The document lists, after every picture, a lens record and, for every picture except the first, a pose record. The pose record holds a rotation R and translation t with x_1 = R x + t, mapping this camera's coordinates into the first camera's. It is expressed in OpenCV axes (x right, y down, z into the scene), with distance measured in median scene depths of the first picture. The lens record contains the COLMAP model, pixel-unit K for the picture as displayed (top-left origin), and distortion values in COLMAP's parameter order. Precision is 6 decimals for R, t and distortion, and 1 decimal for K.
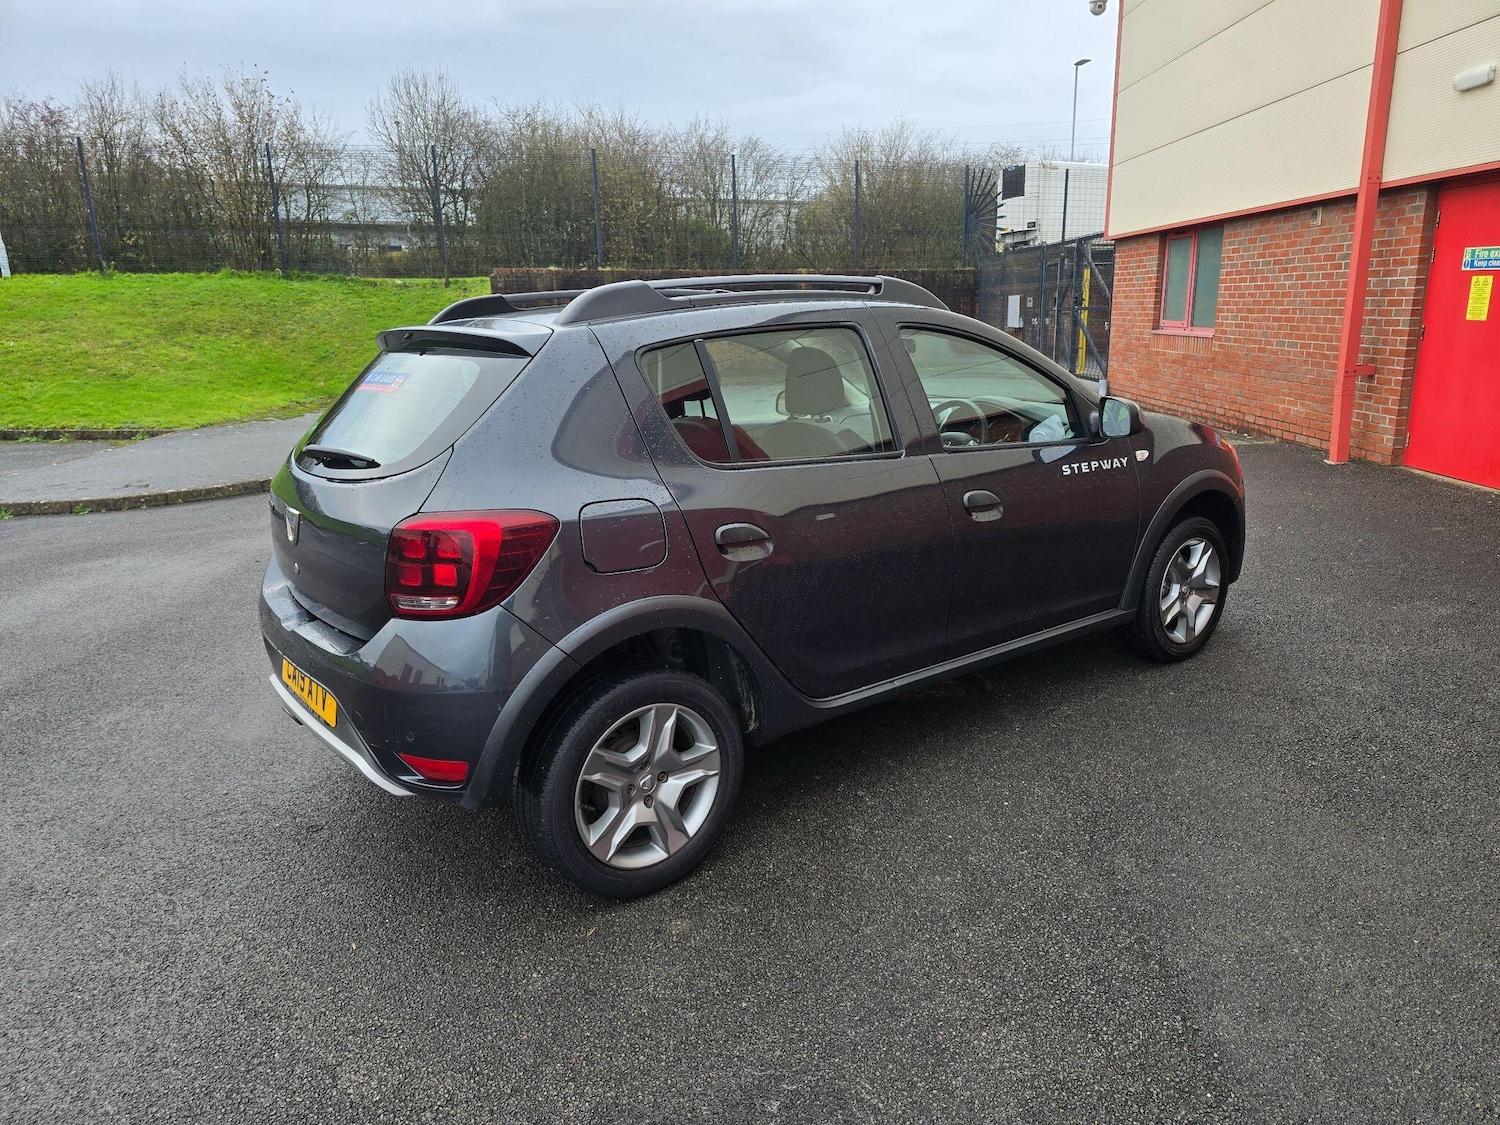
lens RADIAL K [[1003.9, 0, 757.5], [0, 1003.9, 562.2], [0, 0, 1]] dist [0.061822, -0.052192]
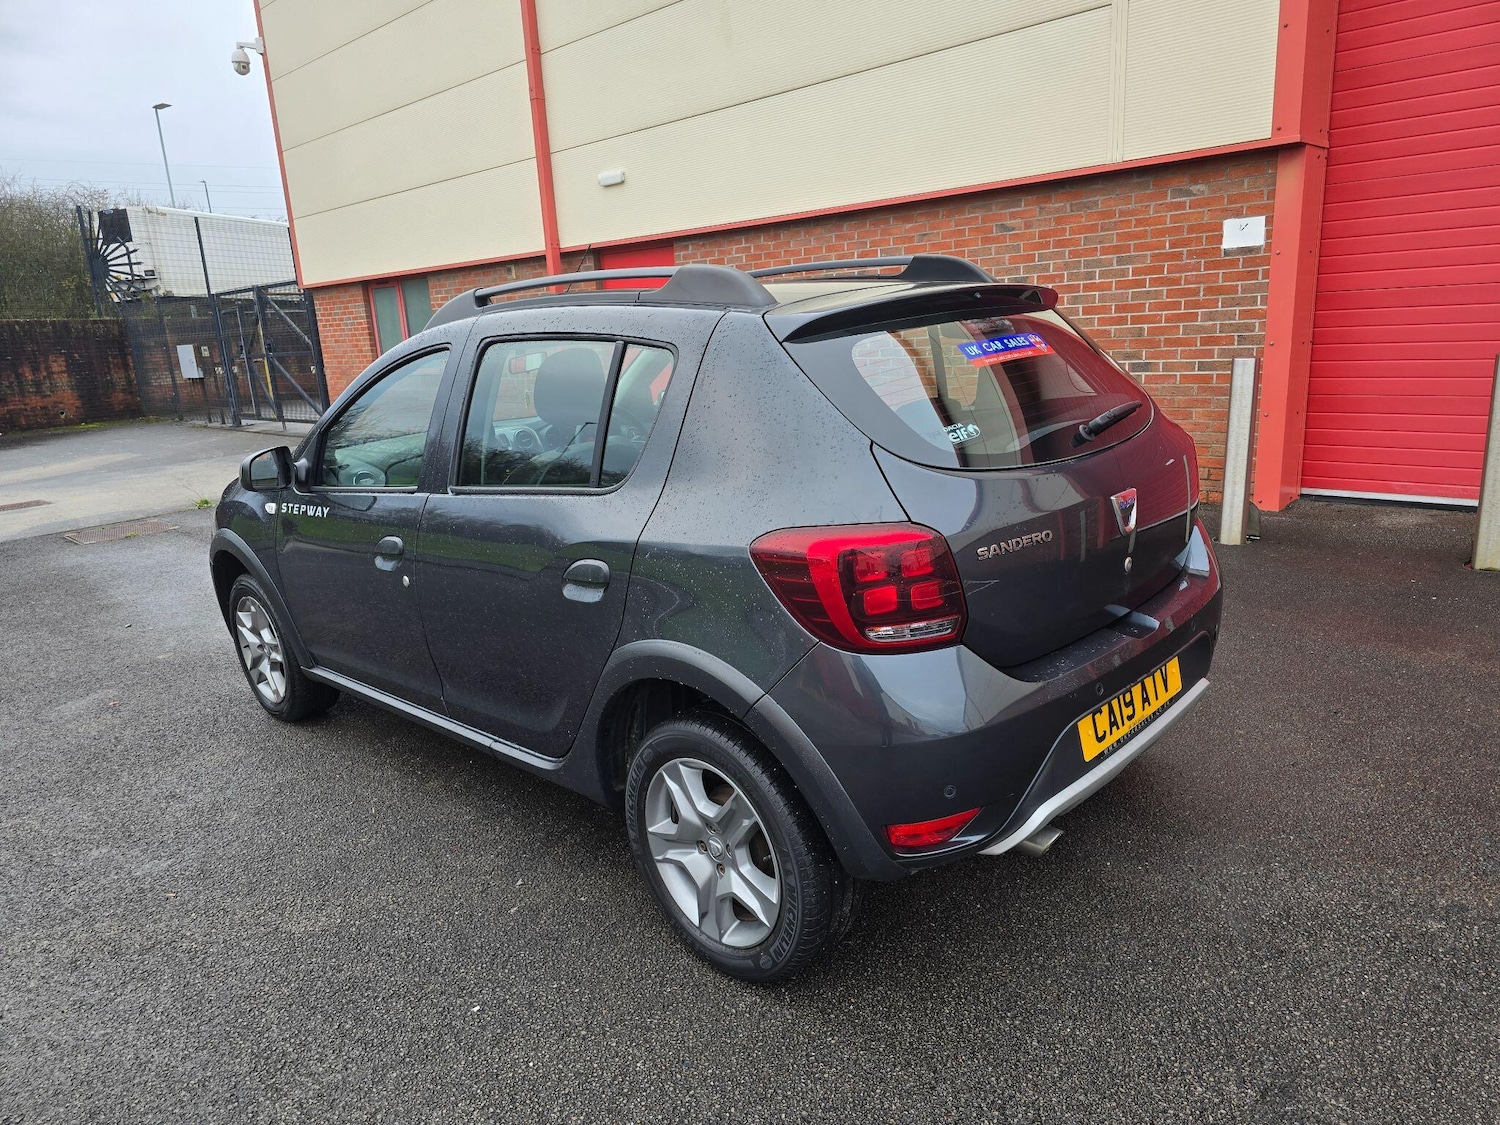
lens RADIAL K [[1003.9, 0, 756.6], [0, 1003.9, 568.3], [0, 0, 1]] dist [0.061822, -0.052192]
pose [[0.691063, -0.184395, 0.698878, -0.125068], [0.214908, 0.975602, 0.044902, 0.020368], [-0.690106, 0.119164, 0.713830, -0.045128]]
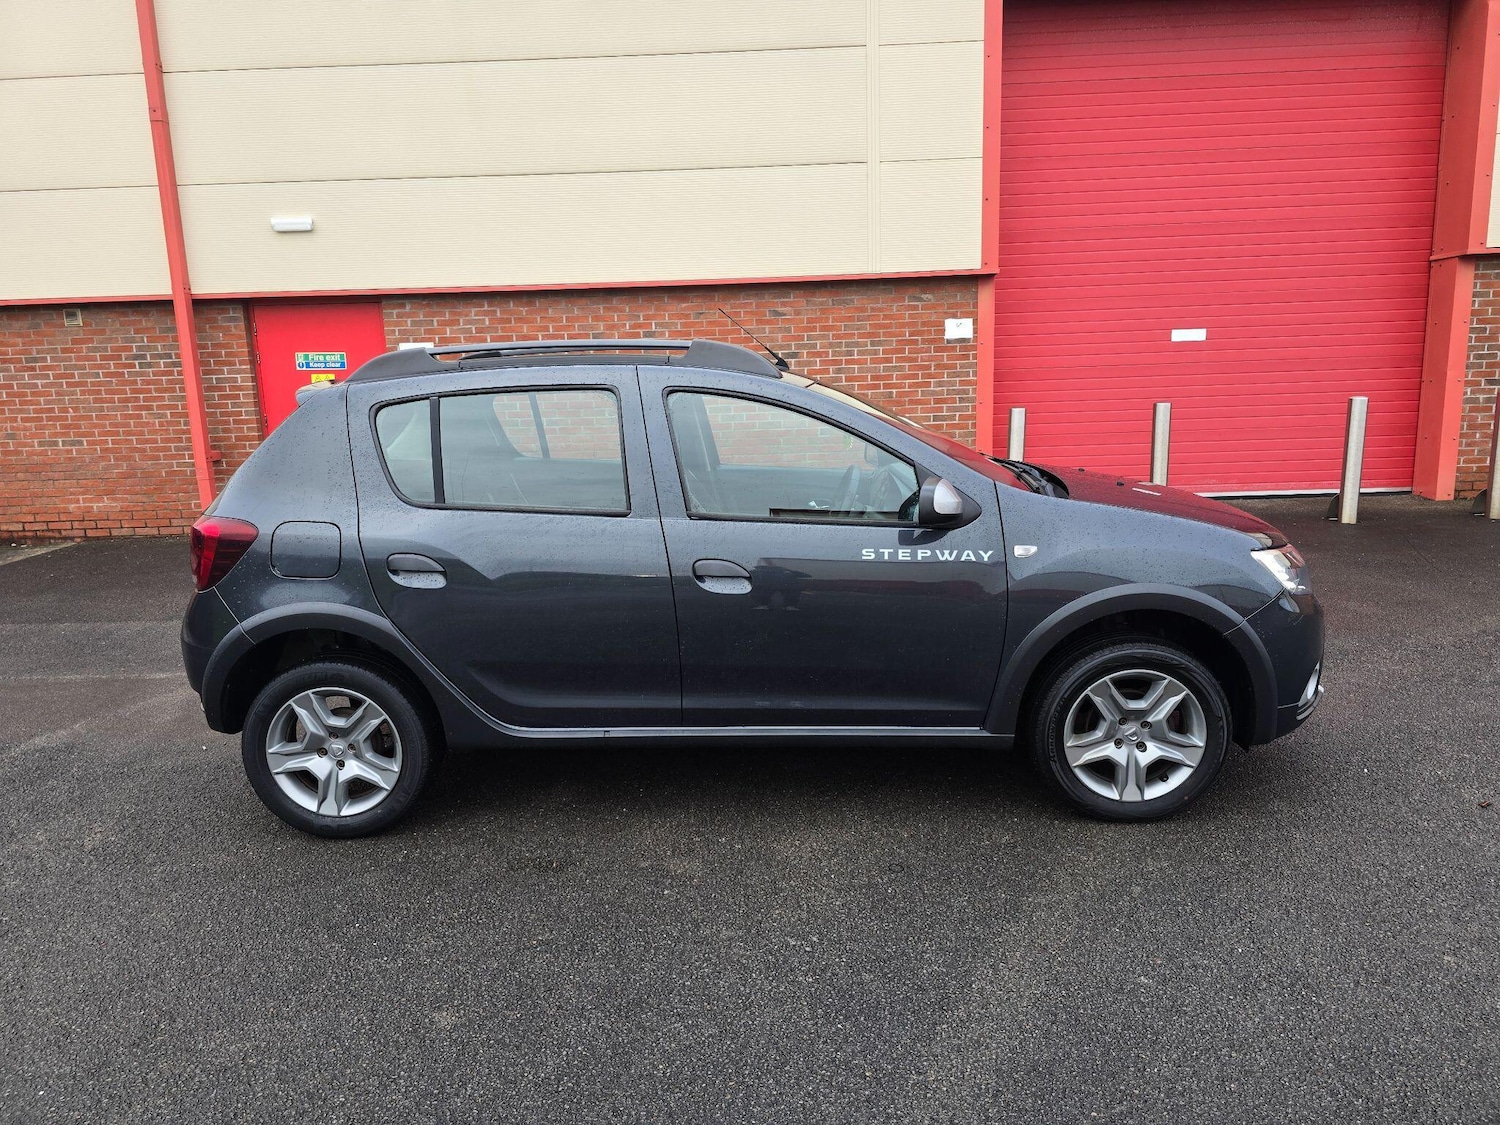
lens RADIAL K [[1003.9, 0, 753.5], [0, 1003.9, 556.0], [0, 0, 1]] dist [0.061822, -0.052192]
pose [[0.020850, -0.152342, 0.988108, -0.310473], [0.278199, 0.950174, 0.140623, -0.045543], [-0.960297, 0.271959, 0.062192, 0.233378]]
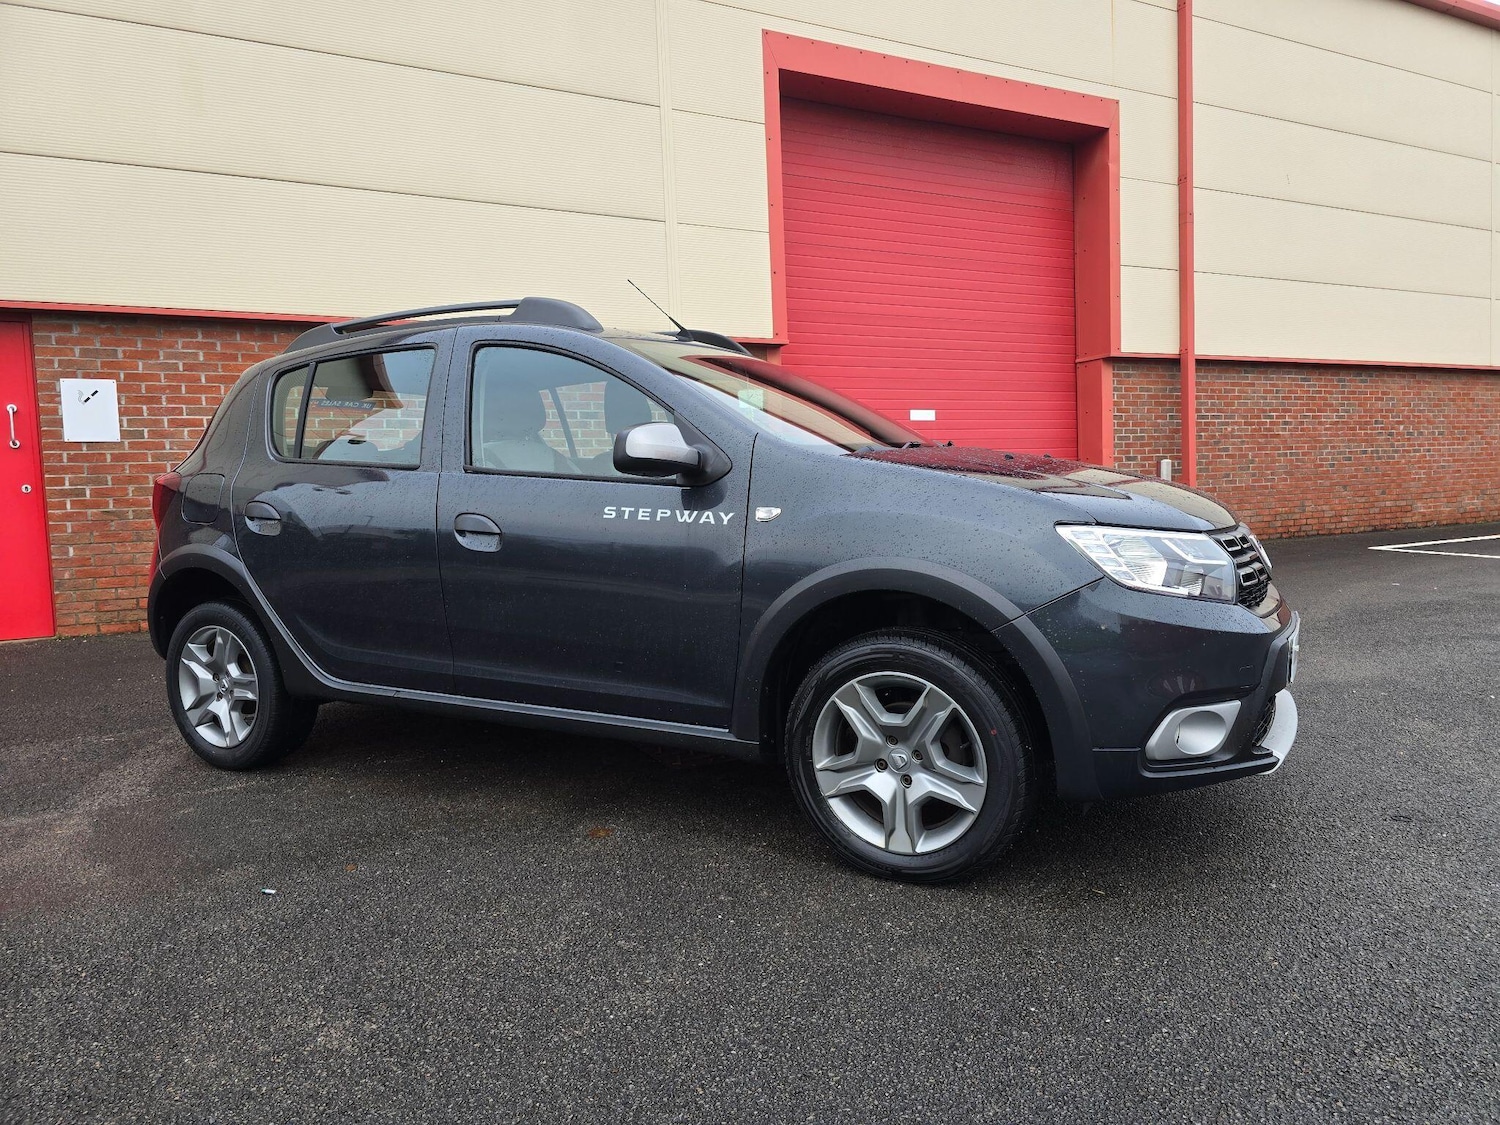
lens RADIAL K [[1003.9, 0, 766.2], [0, 1003.9, 558.2], [0, 0, 1]] dist [0.061822, -0.052192]
pose [[-0.468650, -0.014299, 0.883268, -0.220434], [0.265033, 0.951532, 0.156027, -0.055618], [-0.842689, 0.307217, -0.442146, 0.417390]]
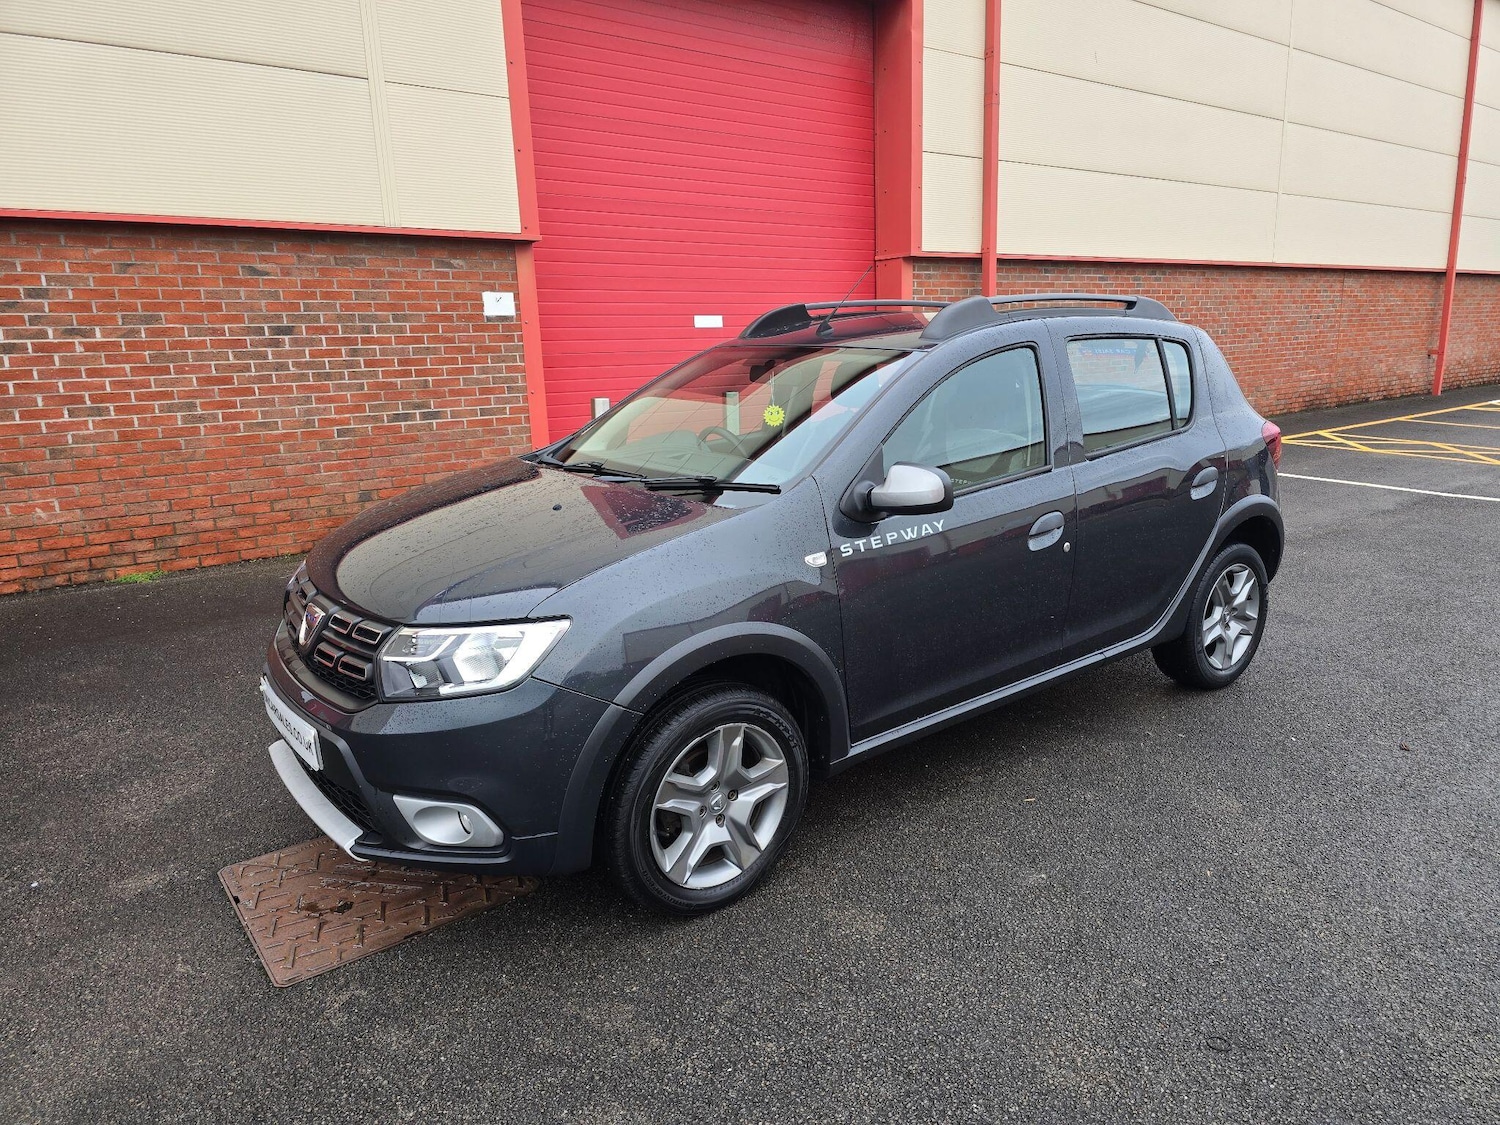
lens RADIAL K [[1003.9, 0, 768.1], [0, 1003.9, 559.4], [0, 0, 1]] dist [0.061822, -0.052192]
pose [[-0.620455, -0.122668, 0.774589, -0.170783], [0.237964, 0.911677, 0.334991, -0.078962], [-0.747267, 0.392171, -0.536464, 0.344164]]
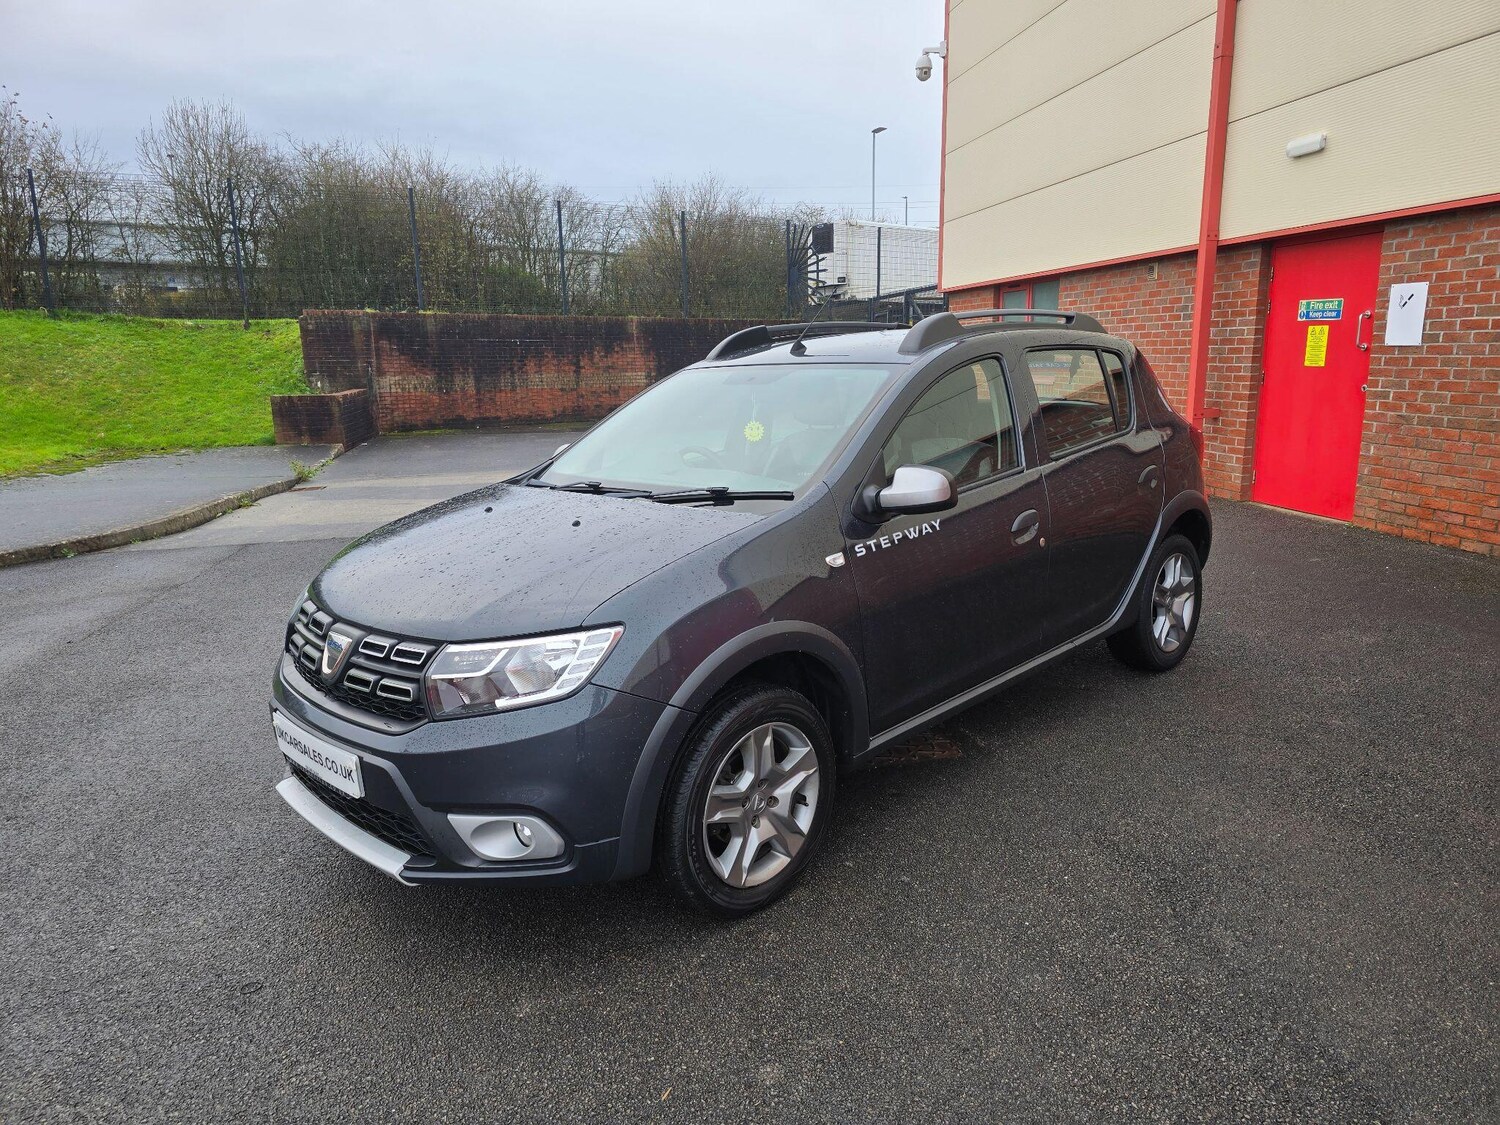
lens RADIAL K [[1003.9, 0, 756.4], [0, 1003.9, 555.1], [0, 0, 1]] dist [0.061822, -0.052192]
pose [[0.982227, -0.030681, 0.185174, -0.043834], [0.040515, 0.997949, -0.049558, -0.003951], [-0.183273, 0.056180, 0.981455, 0.031464]]
